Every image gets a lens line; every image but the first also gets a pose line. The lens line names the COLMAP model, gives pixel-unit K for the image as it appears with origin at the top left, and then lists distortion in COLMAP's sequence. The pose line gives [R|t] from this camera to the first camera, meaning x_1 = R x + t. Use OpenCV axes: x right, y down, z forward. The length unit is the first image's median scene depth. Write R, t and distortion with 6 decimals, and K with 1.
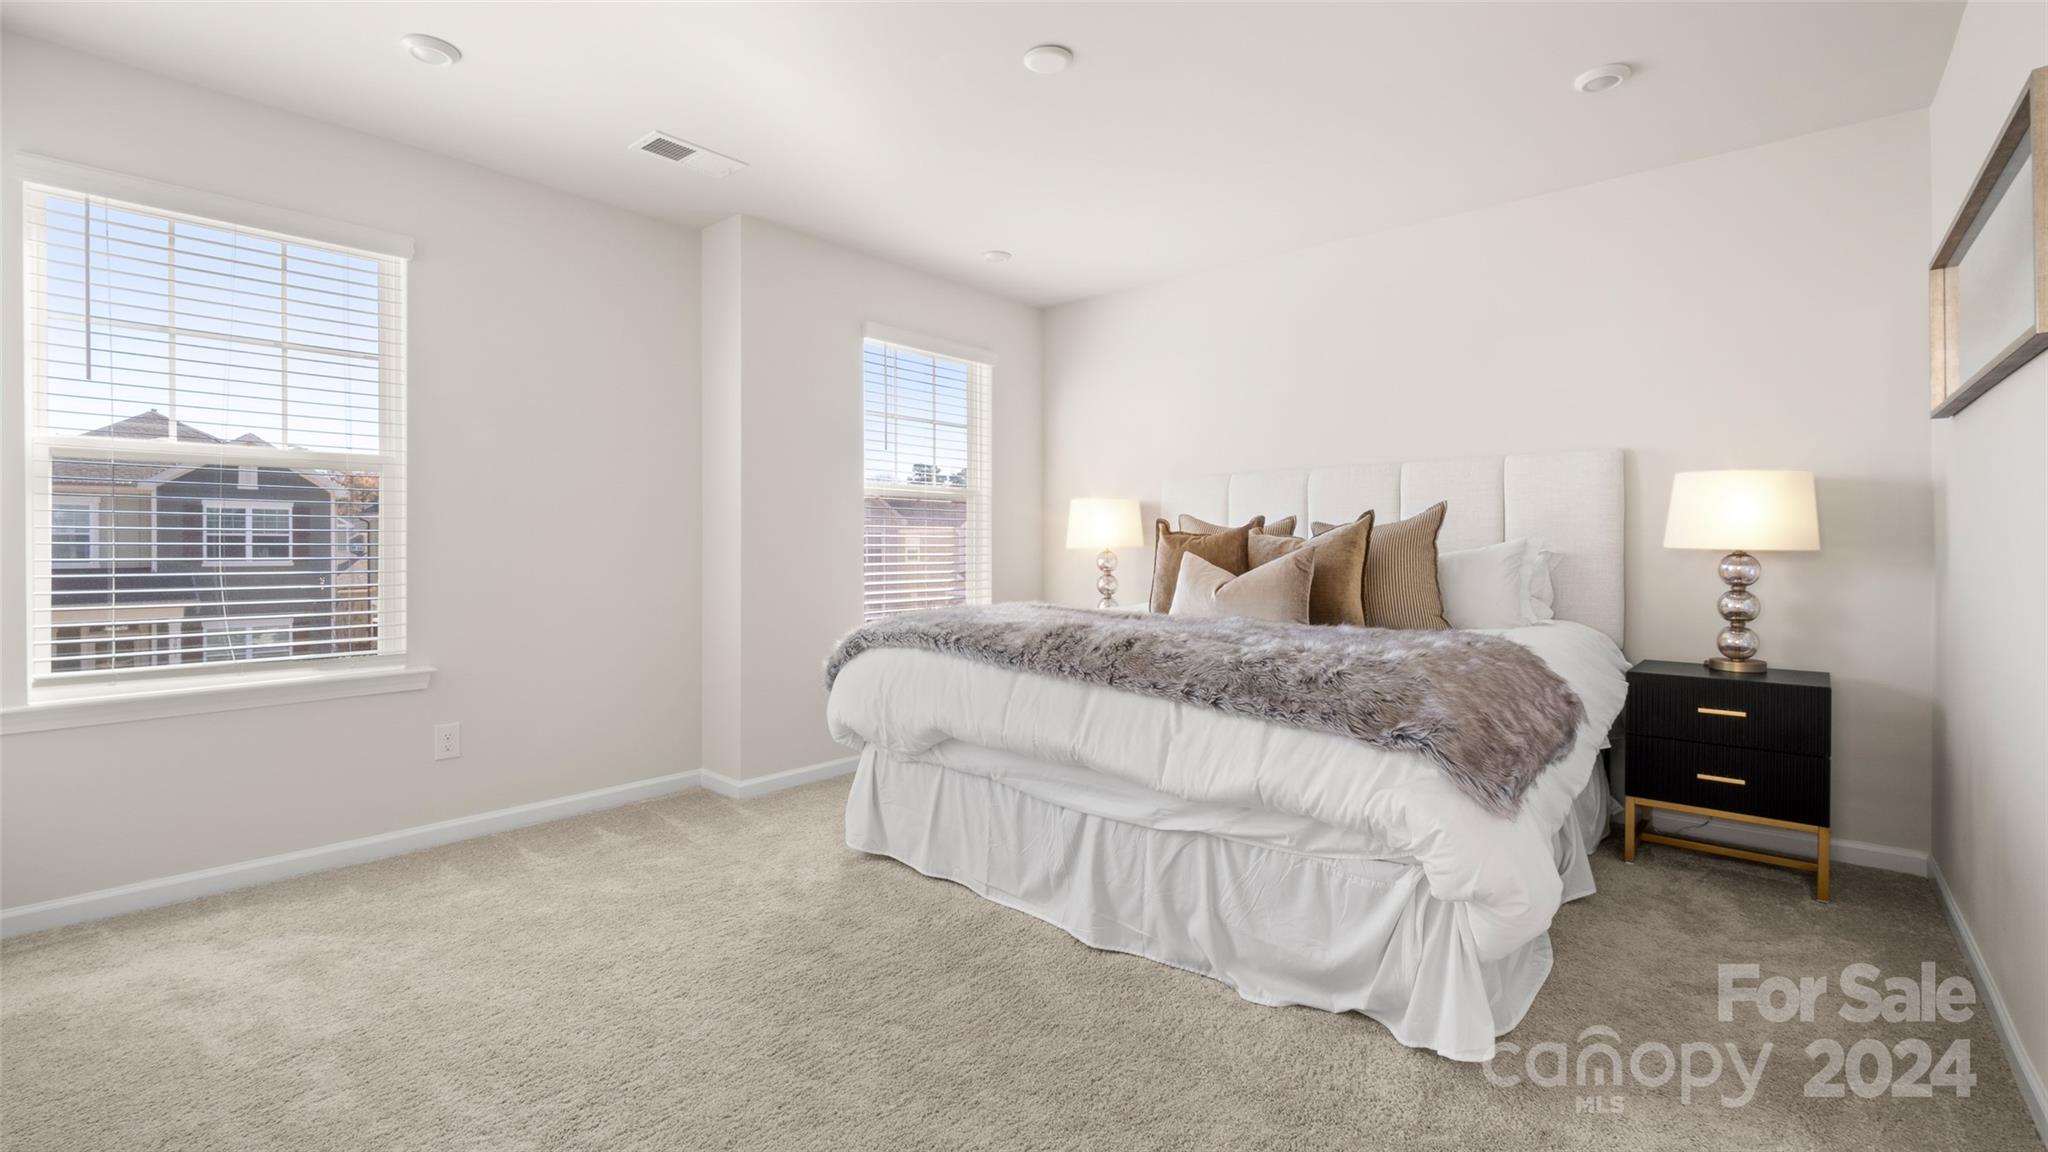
lens RADIAL K [[882.8, 0, 1023.8], [0, 882.8, 560.3], [0, 0, 1]] dist [-0.015869, -0.000518]
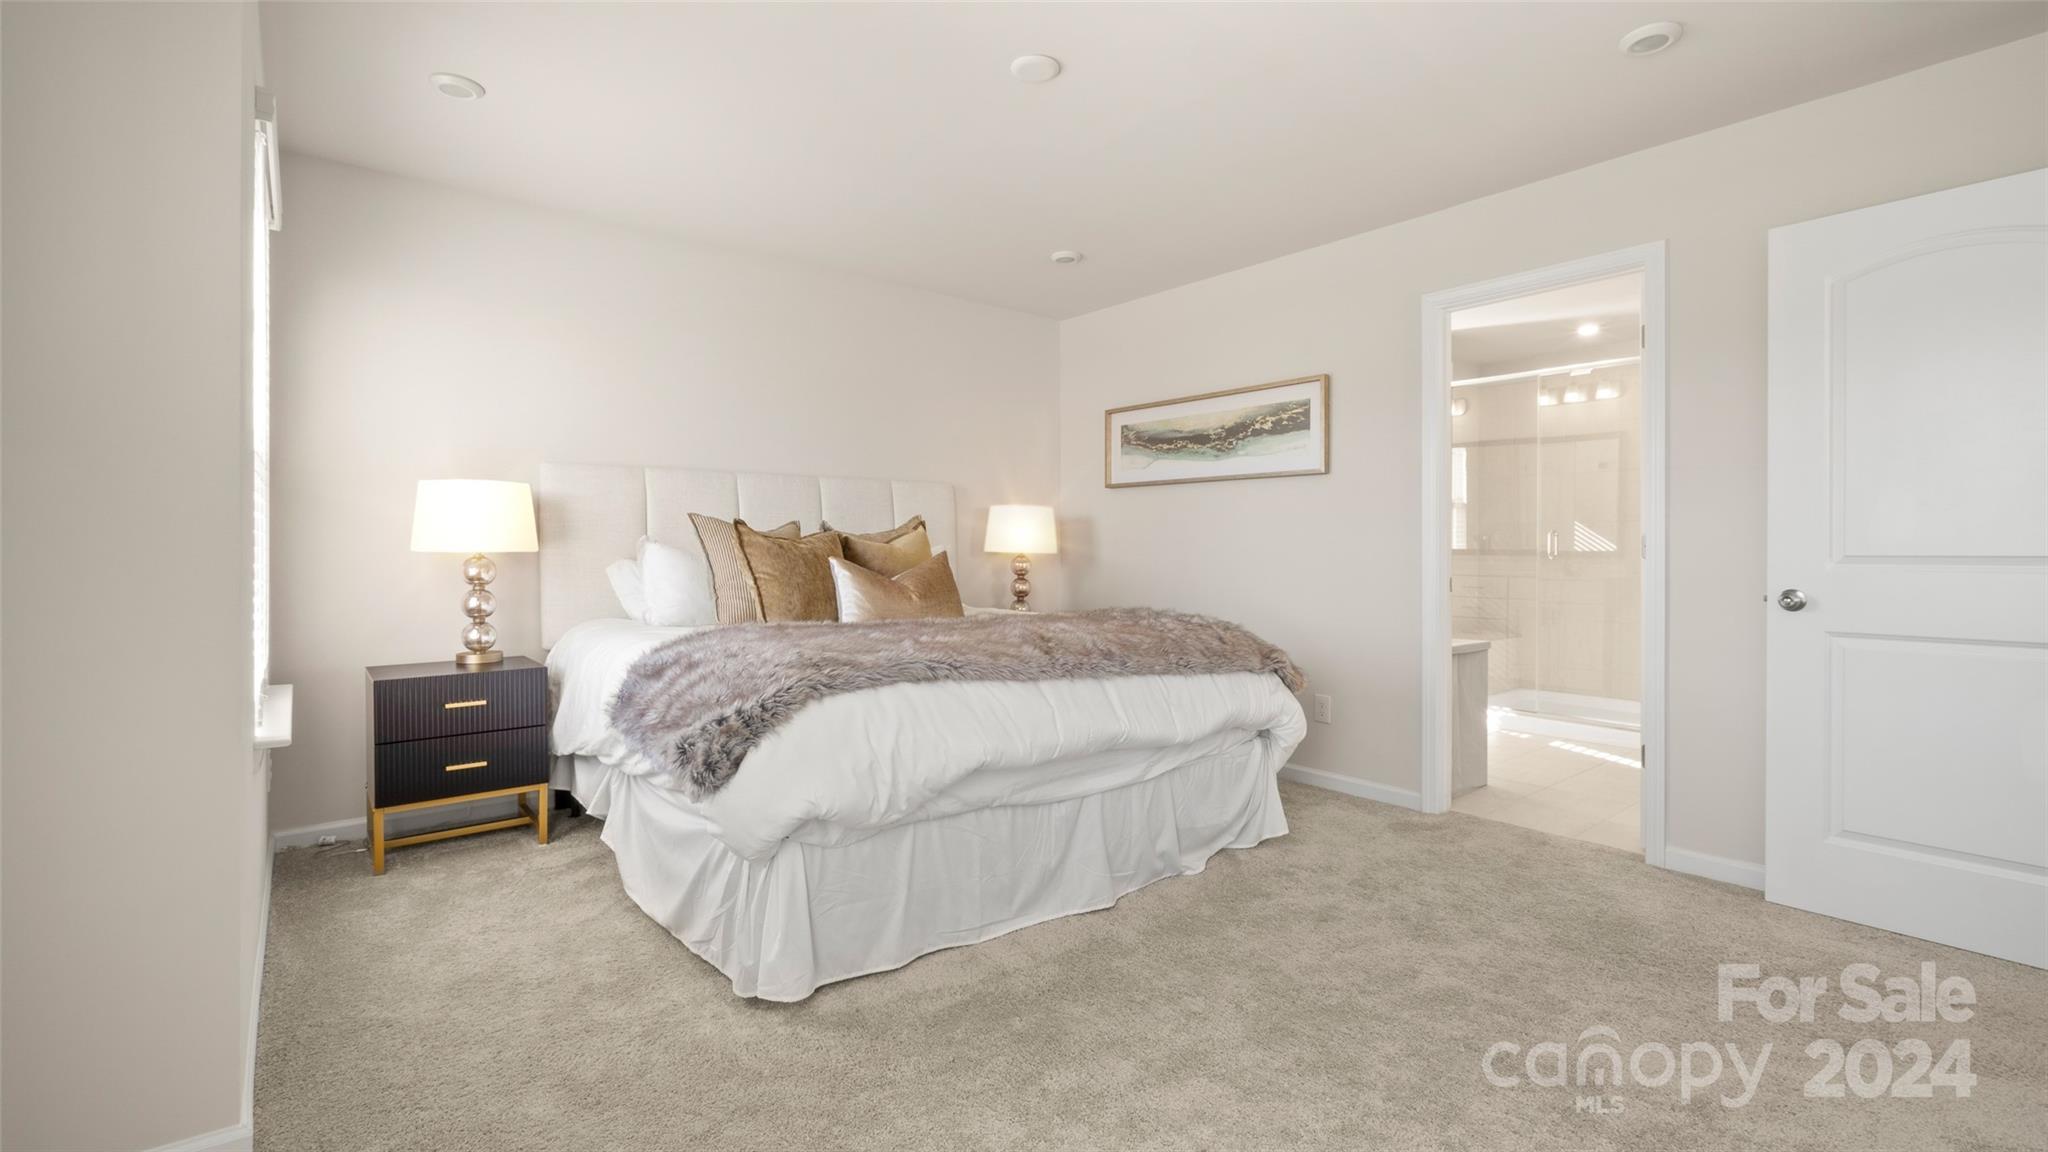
lens RADIAL K [[882.8, 0, 1025.9], [0, 882.8, 567.1], [0, 0, 1]] dist [-0.015869, -0.000518]
pose [[0.164516, -0.013289, 0.986285, -0.160389], [0.007794, 0.999896, 0.012172, -0.002085], [-0.986344, 0.005685, 0.164602, 0.139460]]
